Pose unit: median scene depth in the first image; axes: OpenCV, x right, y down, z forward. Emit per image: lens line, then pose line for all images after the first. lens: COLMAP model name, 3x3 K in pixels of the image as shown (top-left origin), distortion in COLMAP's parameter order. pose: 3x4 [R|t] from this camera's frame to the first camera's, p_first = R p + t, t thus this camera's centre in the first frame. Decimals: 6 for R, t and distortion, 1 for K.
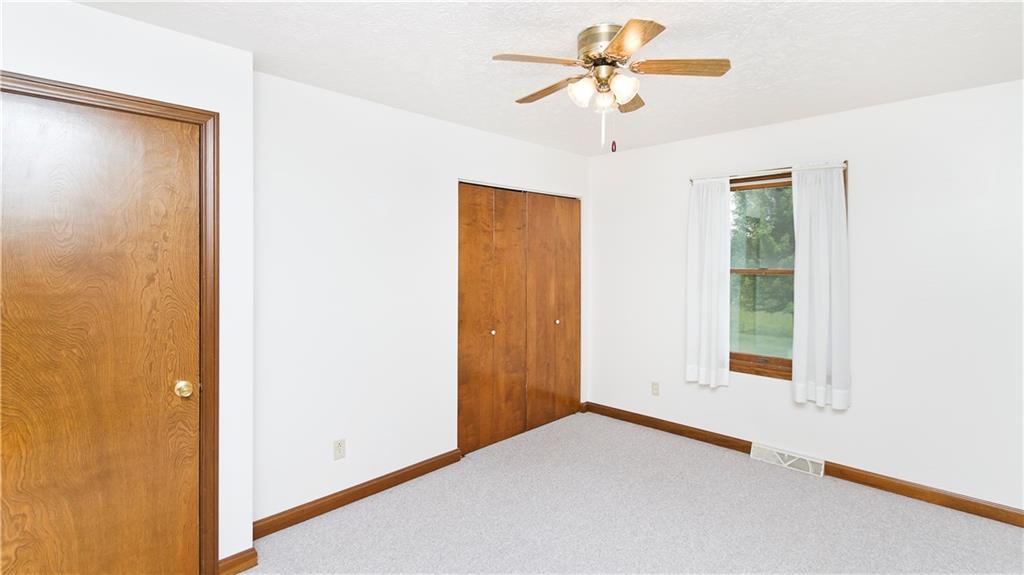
lens RADIAL K [[480.7, 0, 518.1], [0, 480.7, 257.8], [0, 0, 1]] dist [0.000382, -0.000065]
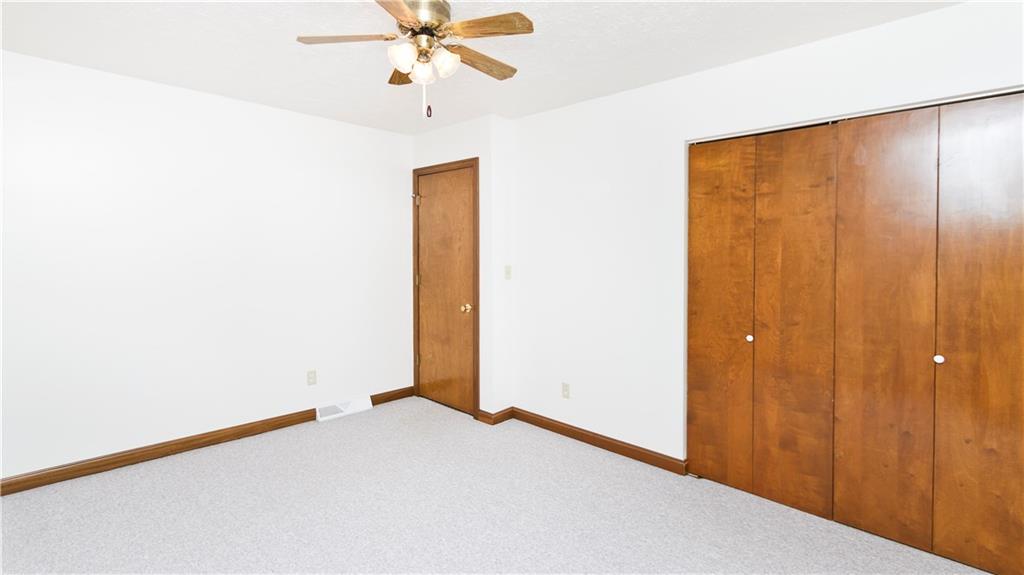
lens RADIAL K [[480.7, 0, 518.1], [0, 480.7, 257.8], [0, 0, 1]] dist [0.000382, -0.000065]
pose [[0.007923, 0.011151, -0.999906, 0.662019], [-0.003917, 0.999930, 0.011120, 0.029105], [0.999961, 0.003829, 0.007966, 0.650118]]
